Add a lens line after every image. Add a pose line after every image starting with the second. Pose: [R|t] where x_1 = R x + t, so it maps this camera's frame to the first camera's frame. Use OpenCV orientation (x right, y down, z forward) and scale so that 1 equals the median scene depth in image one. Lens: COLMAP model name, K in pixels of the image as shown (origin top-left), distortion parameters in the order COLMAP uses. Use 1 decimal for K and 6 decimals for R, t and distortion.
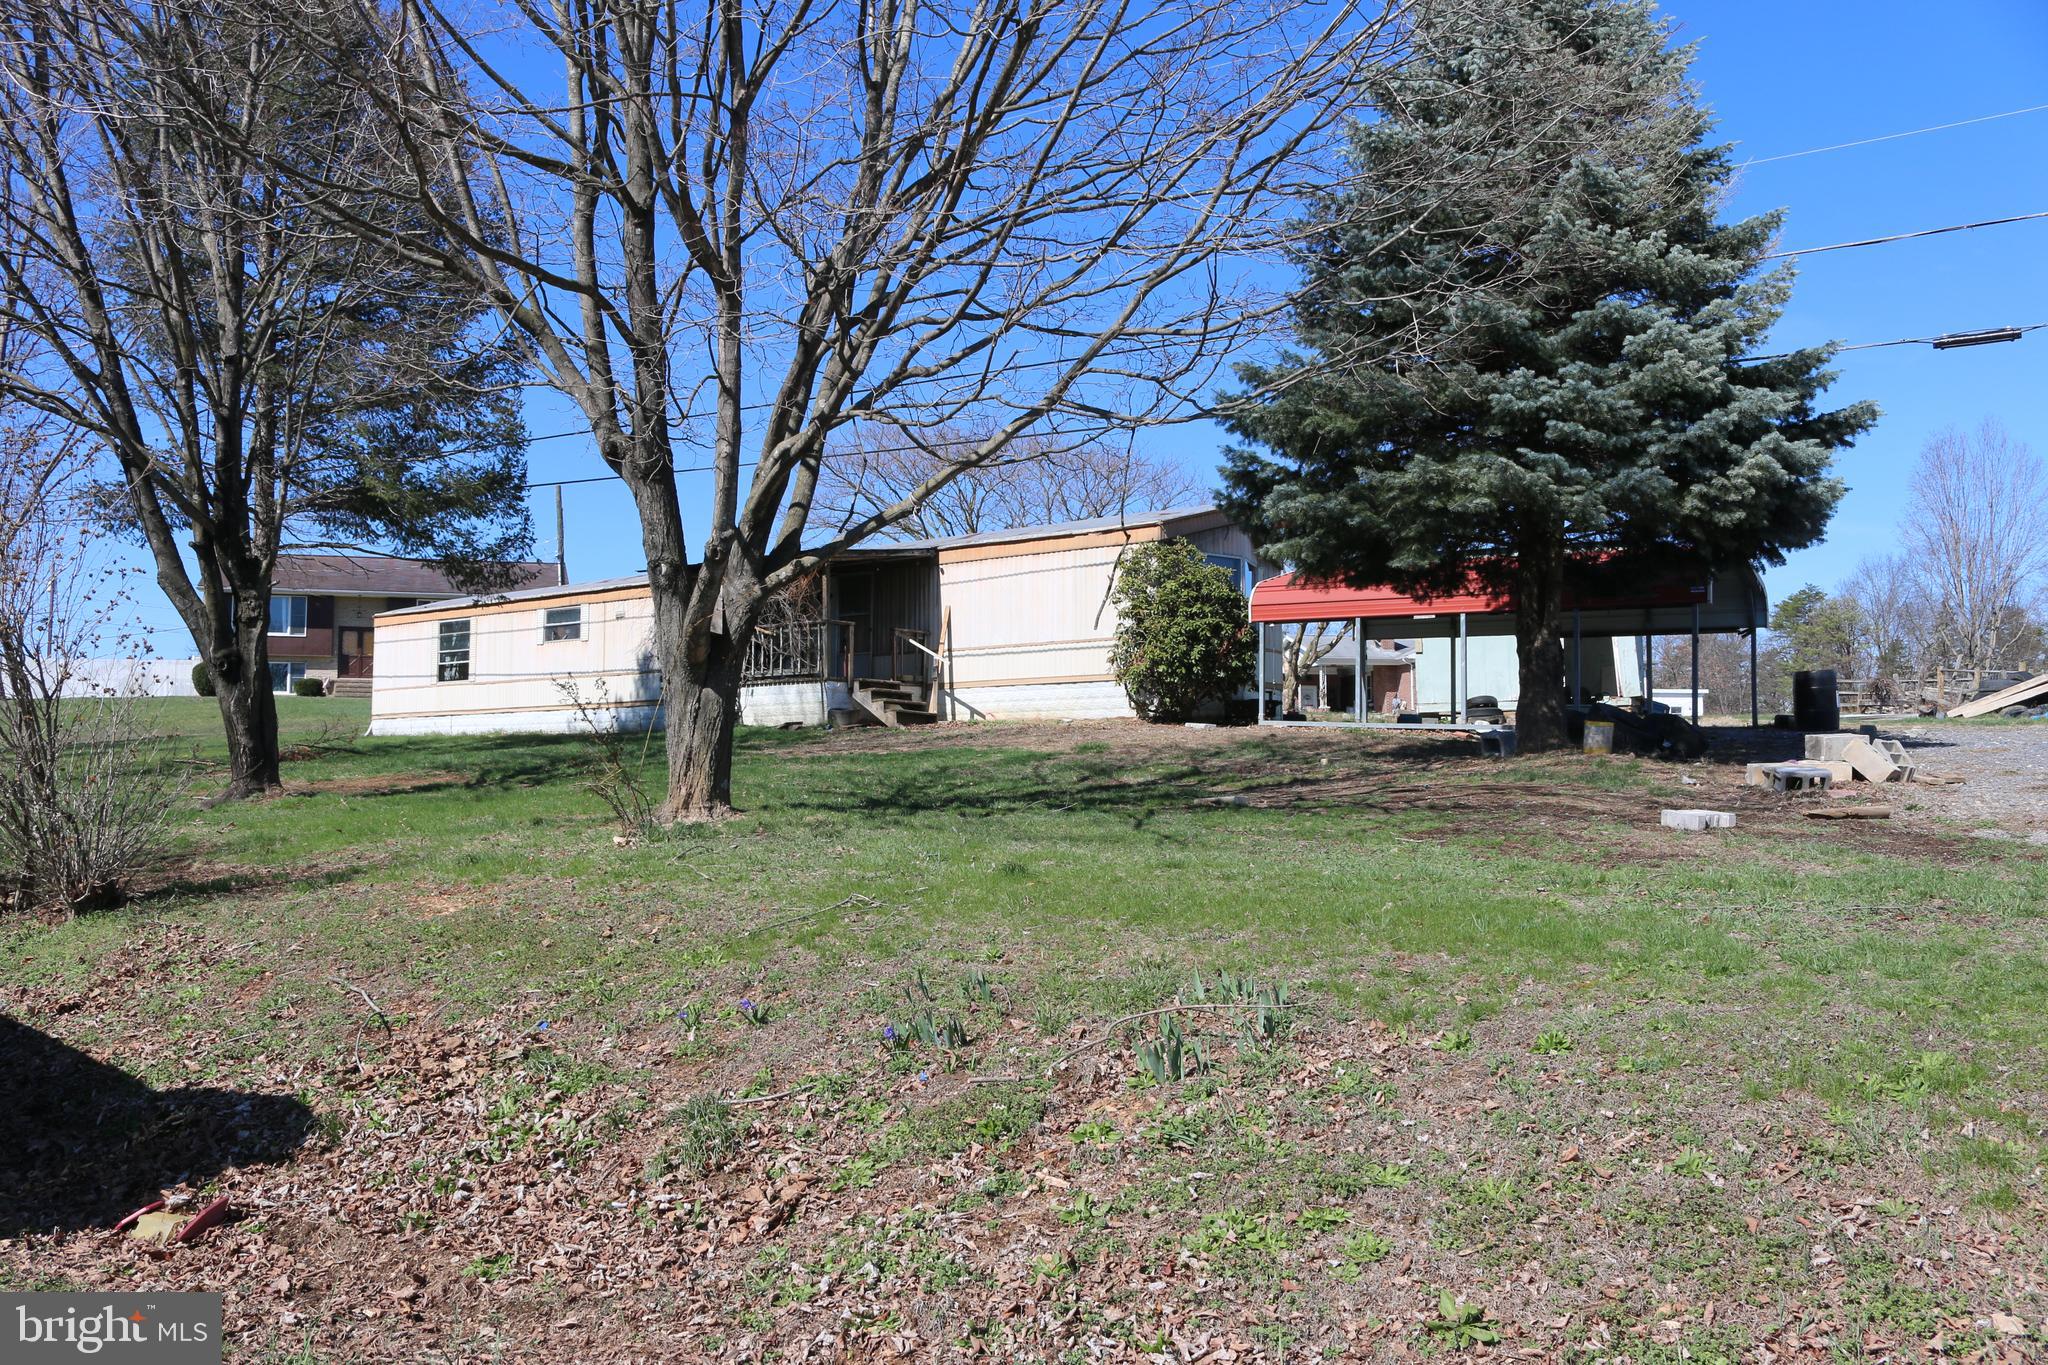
lens RADIAL K [[1699.1, 0, 1023.3], [0, 1699.1, 696.6], [0, 0, 1]] dist [-0.145306, 0.115145]
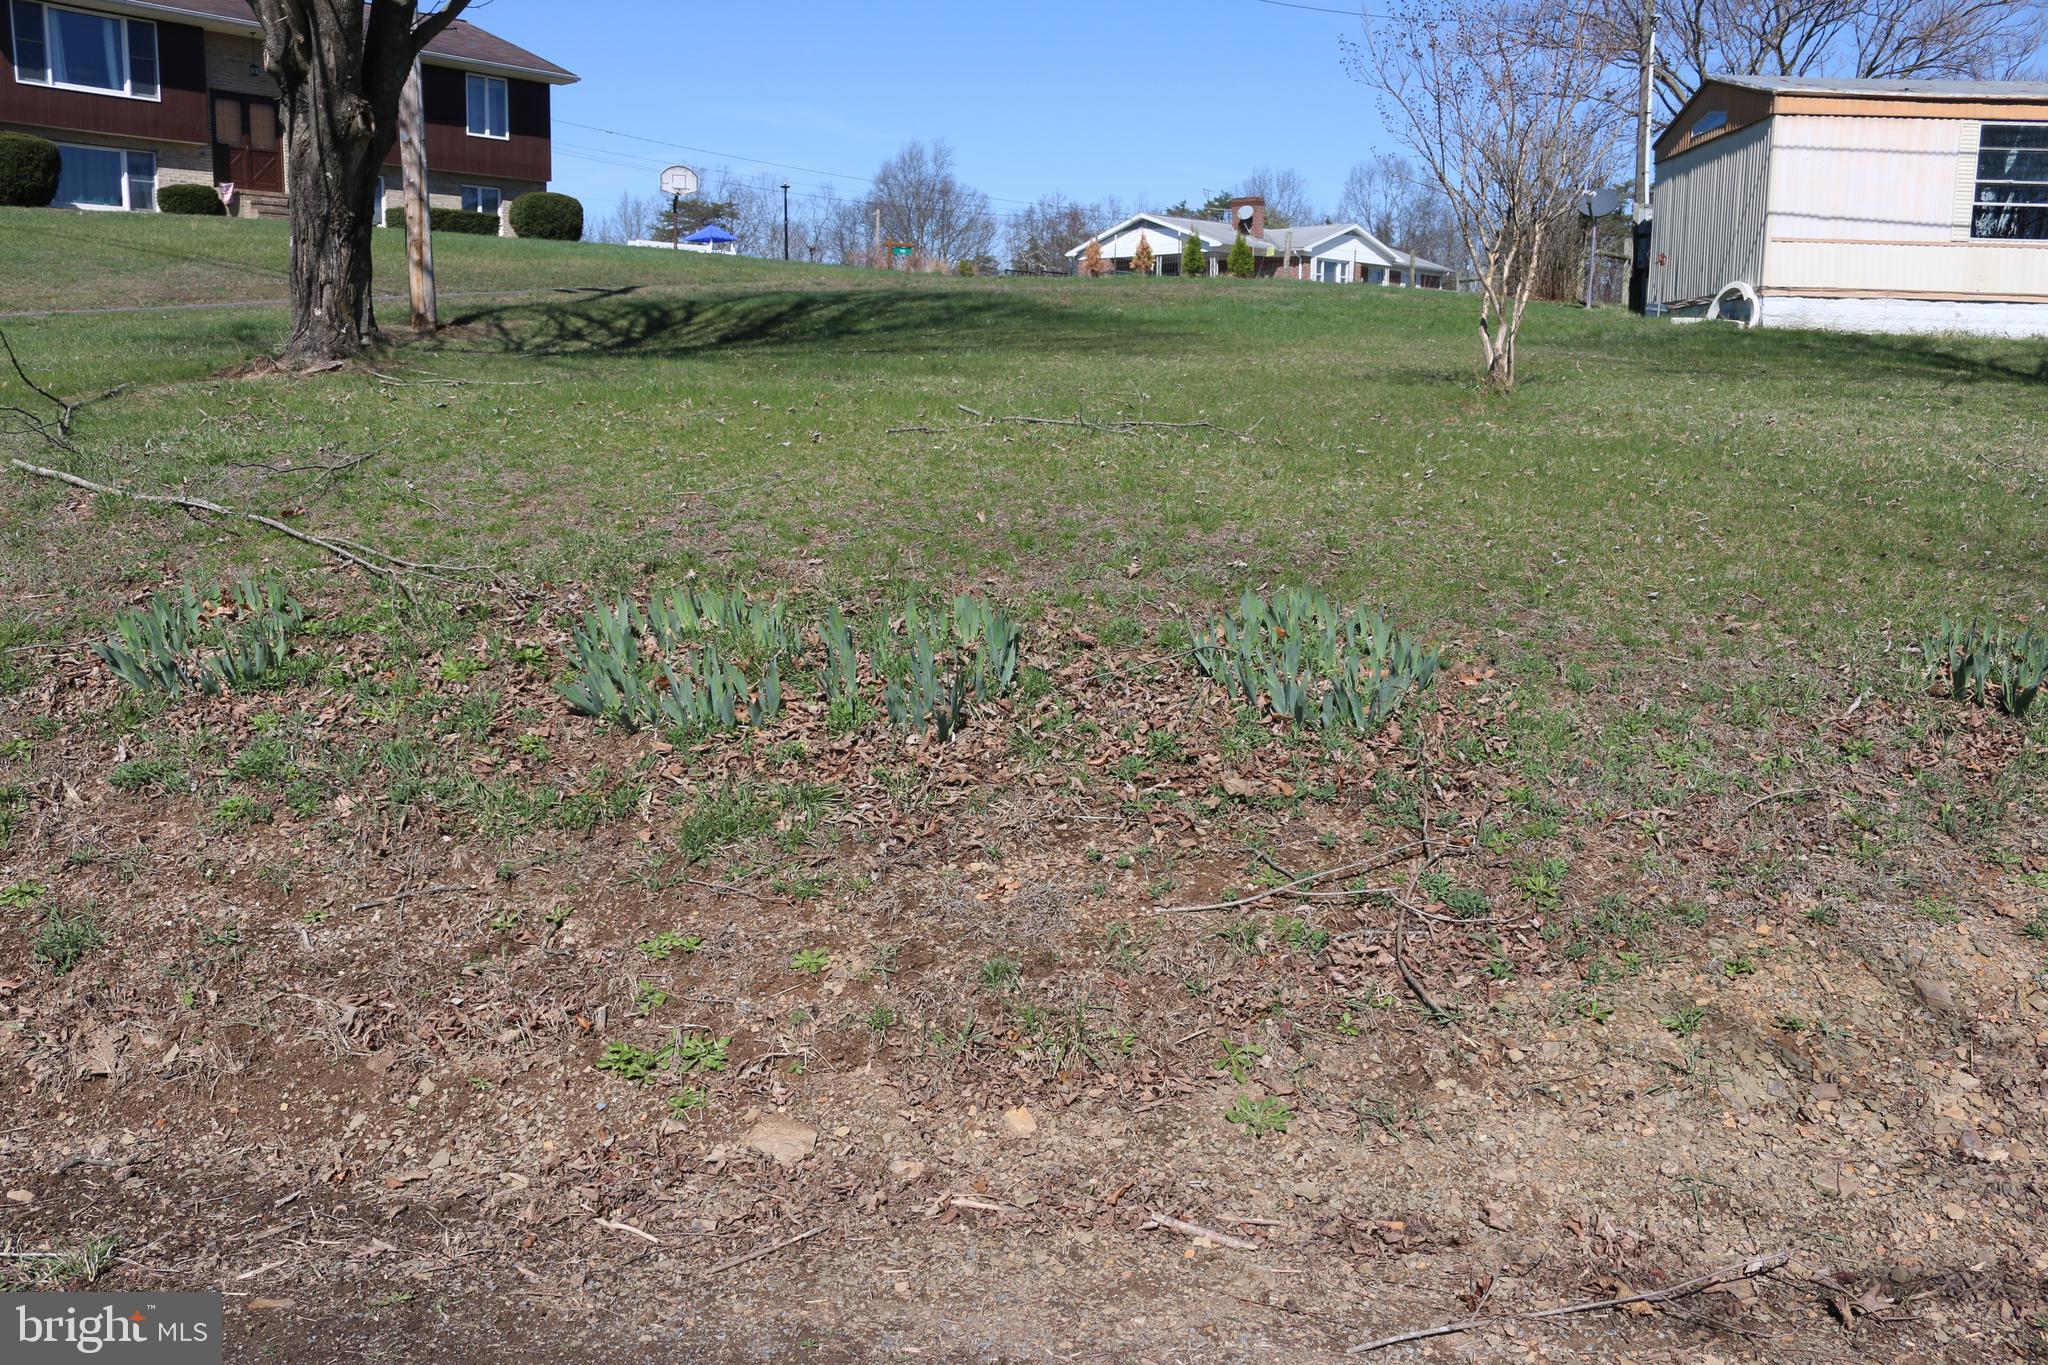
lens RADIAL K [[1699.1, 0, 1021.6], [0, 1699.1, 683.1], [0, 0, 1]] dist [-0.145306, 0.115145]
pose [[0.830435, -0.082498, 0.550974, -1.200851], [-0.047469, 0.974901, 0.217520, 0.041846], [-0.555090, -0.206791, 0.805675, 0.943307]]
